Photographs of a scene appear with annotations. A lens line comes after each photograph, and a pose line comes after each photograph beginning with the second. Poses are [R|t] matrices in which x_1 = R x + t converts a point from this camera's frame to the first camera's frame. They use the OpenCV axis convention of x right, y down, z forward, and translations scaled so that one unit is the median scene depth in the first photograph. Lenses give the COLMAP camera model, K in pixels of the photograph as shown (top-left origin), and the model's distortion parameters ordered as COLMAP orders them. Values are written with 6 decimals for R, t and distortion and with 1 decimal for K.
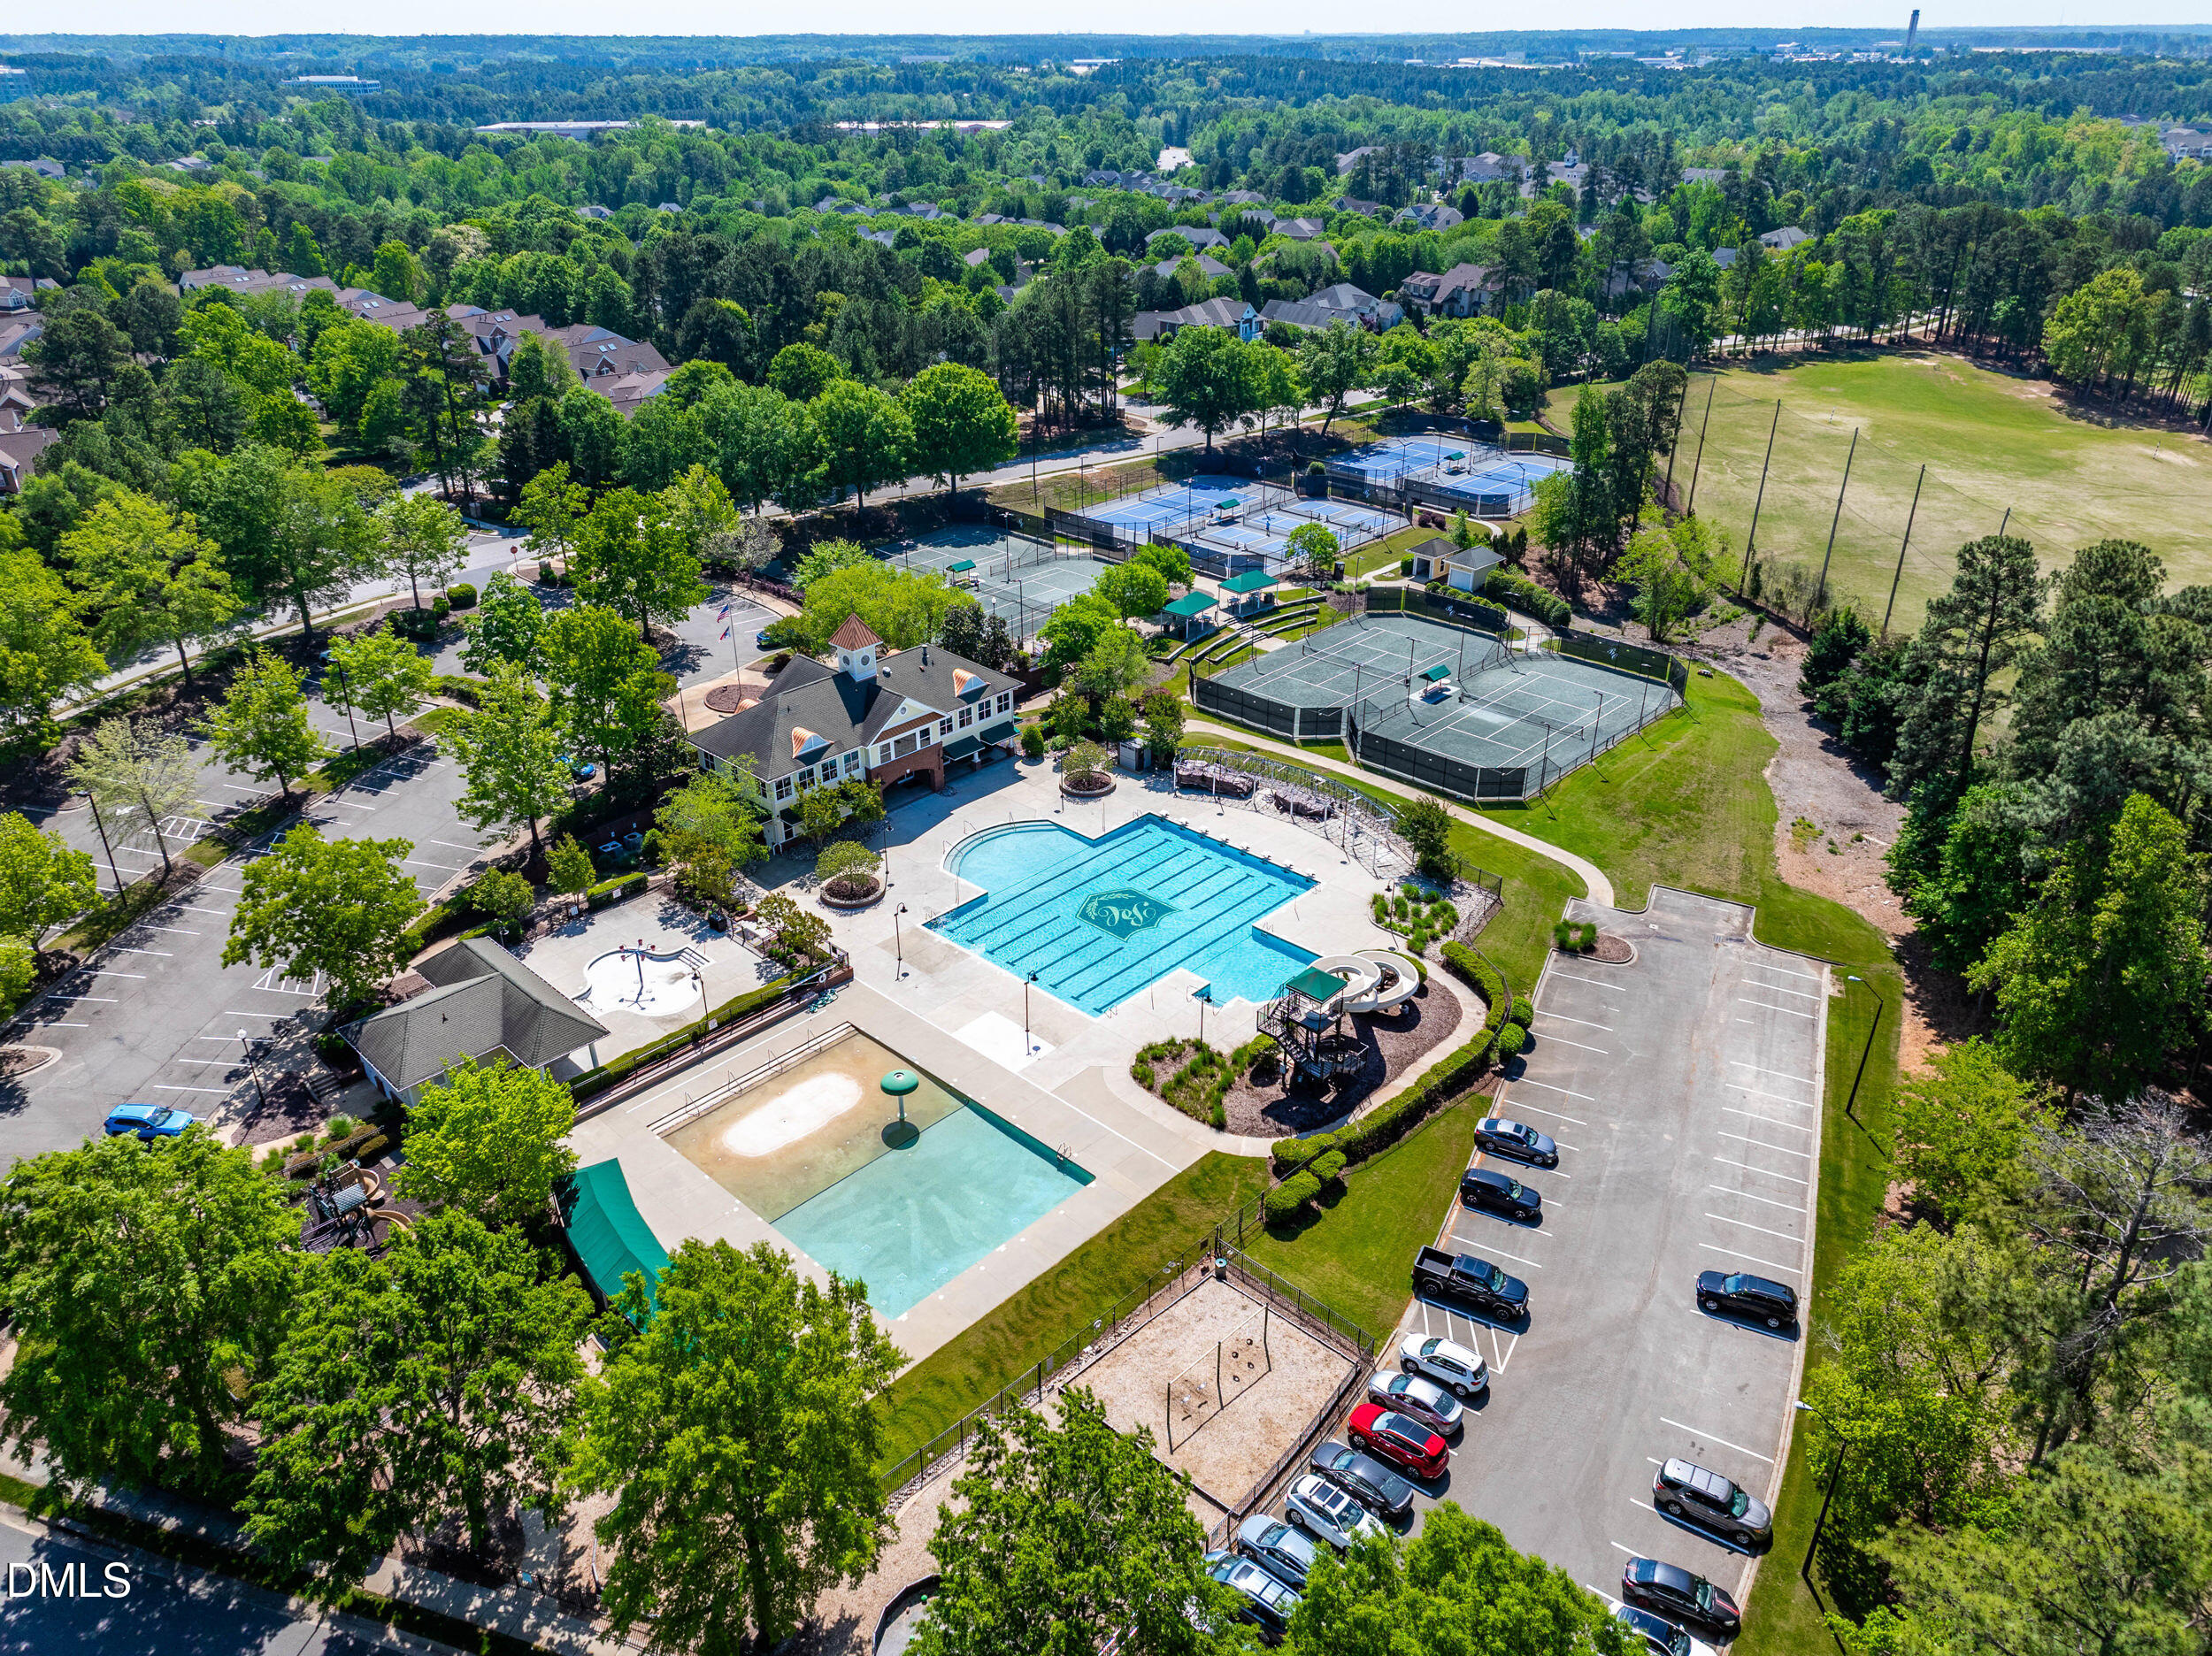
lens RADIAL K [[1543.9, 0, 1108.6], [0, 1543.9, 829.7], [0, 0, 1]] dist [-0.015079, 0.016294]
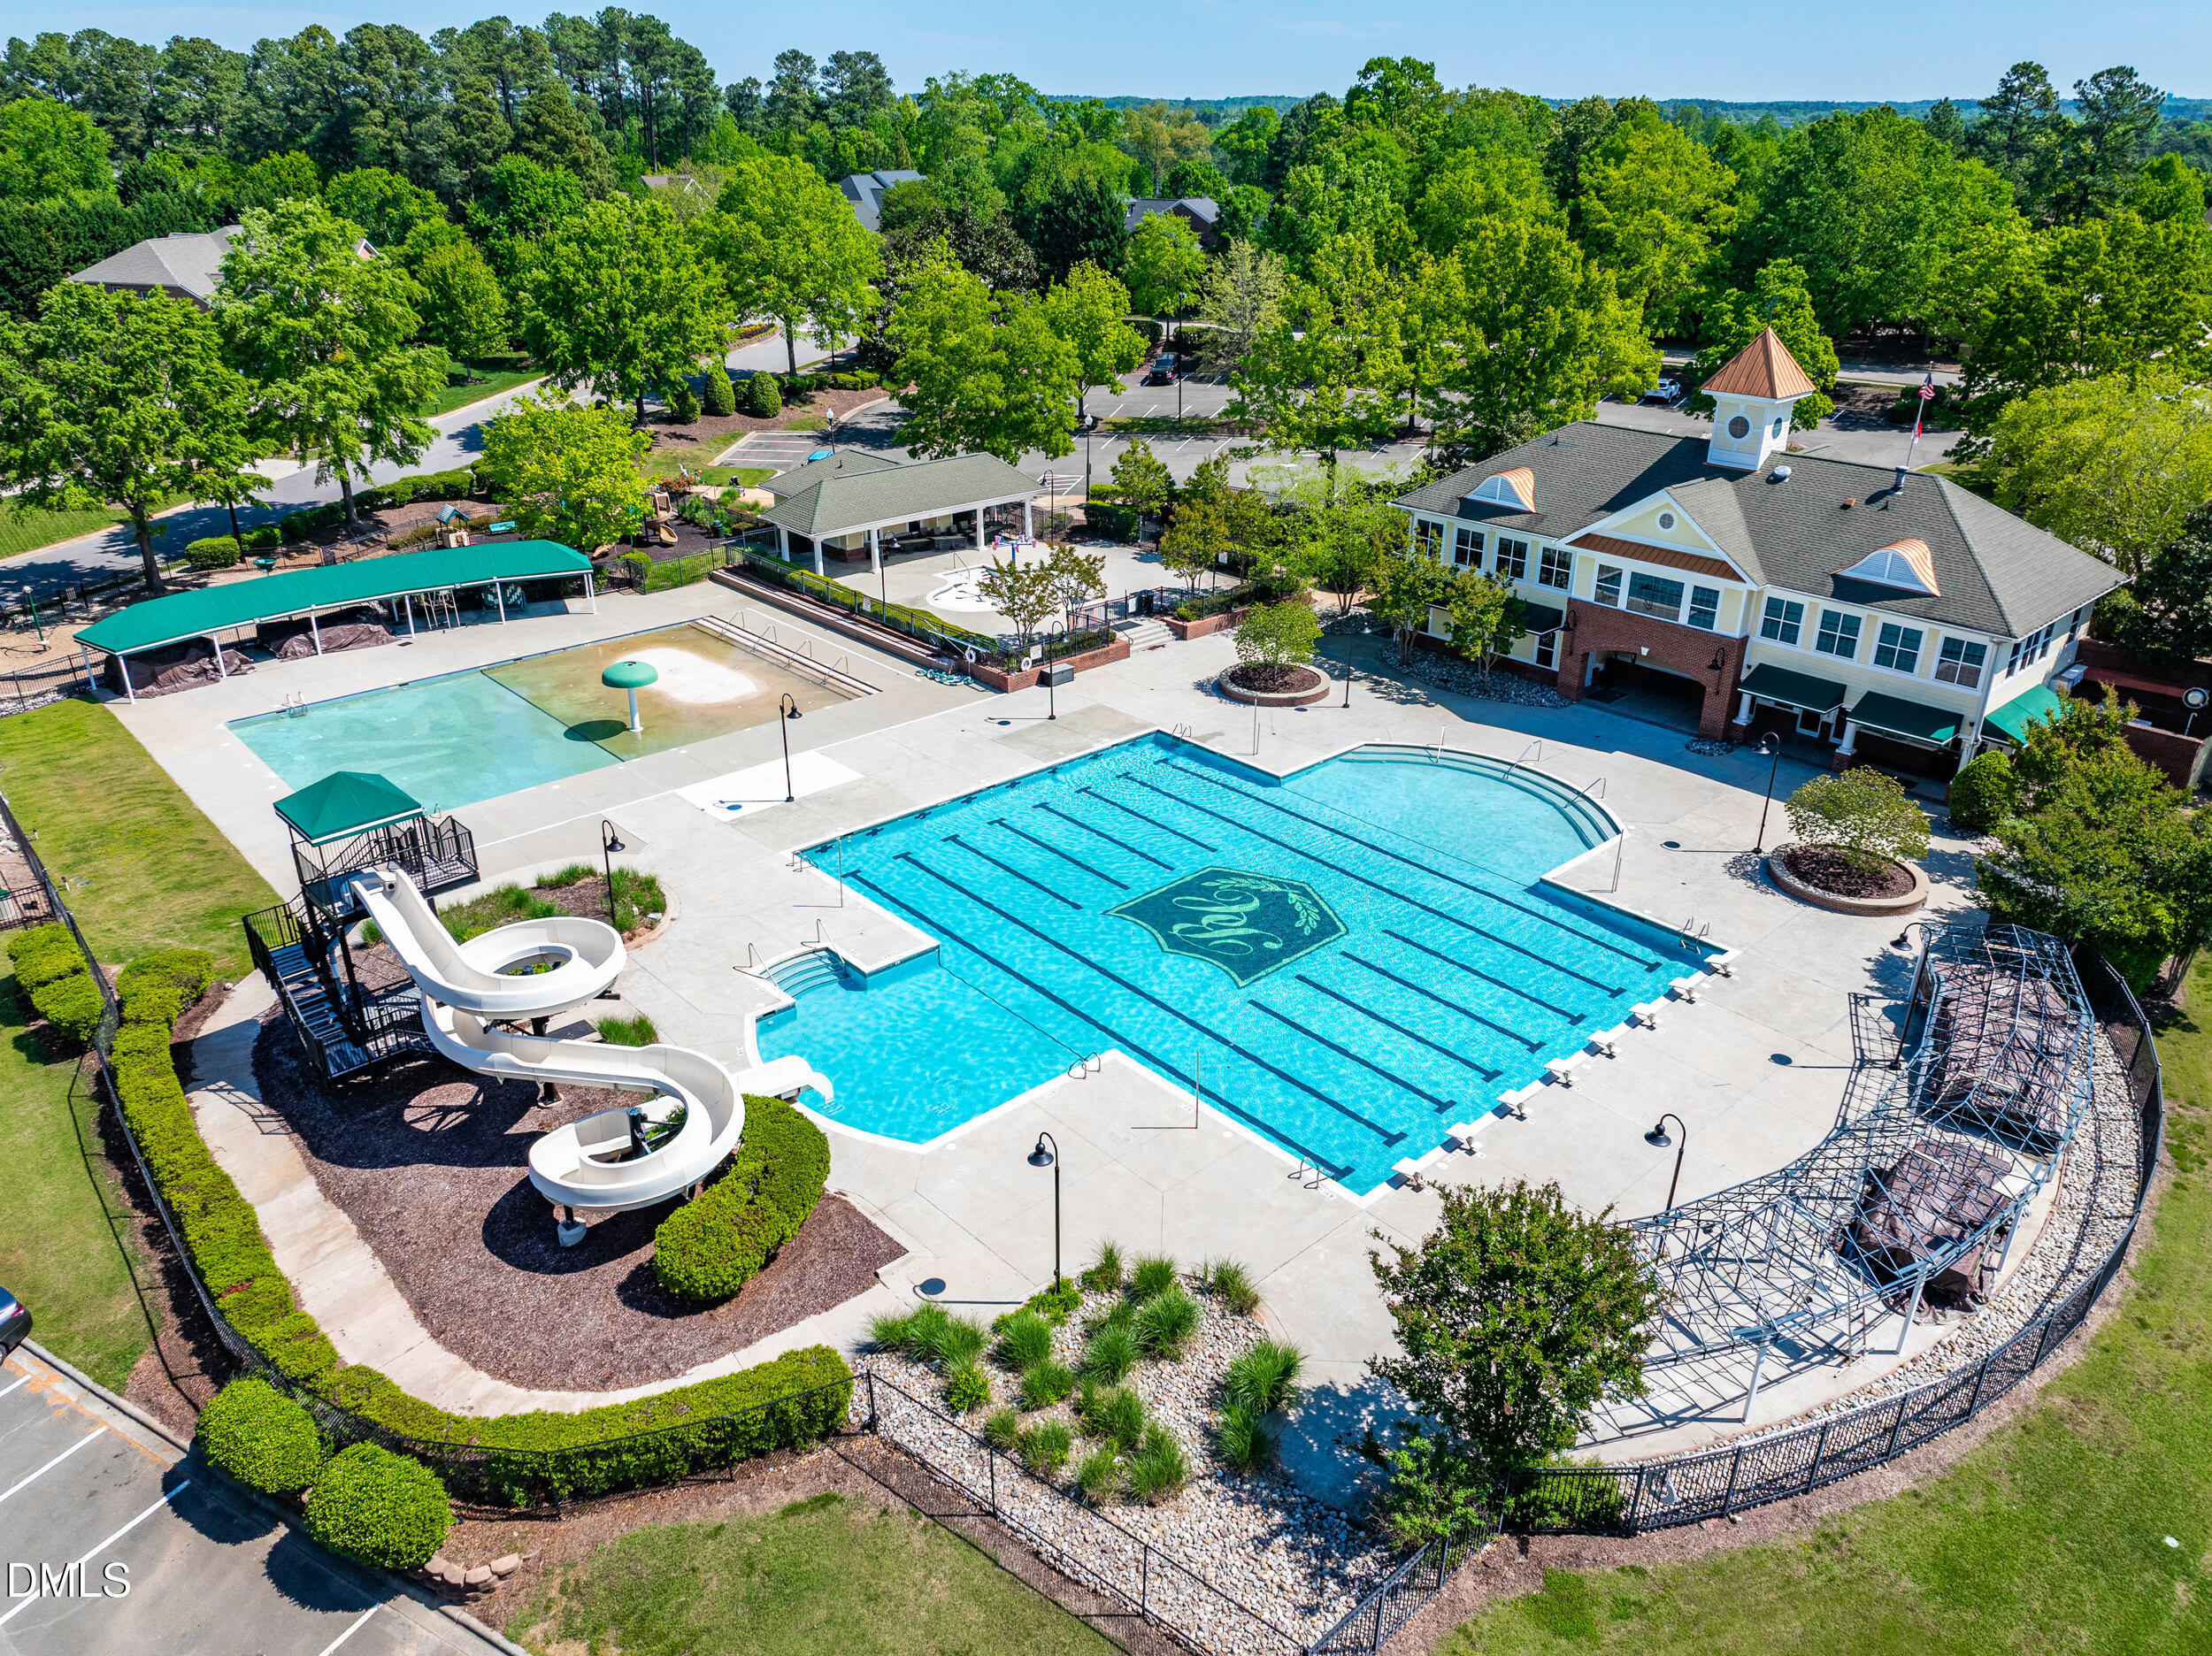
lens RADIAL K [[1543.9, 0, 1111.4], [0, 1543.9, 826.9], [0, 0, 1]] dist [-0.015079, 0.016294]
pose [[-0.079050, 0.417532, -0.905217, 0.396165], [-0.461427, 0.789599, 0.404498, -0.127576], [0.883650, 0.449667, 0.130243, 0.898723]]
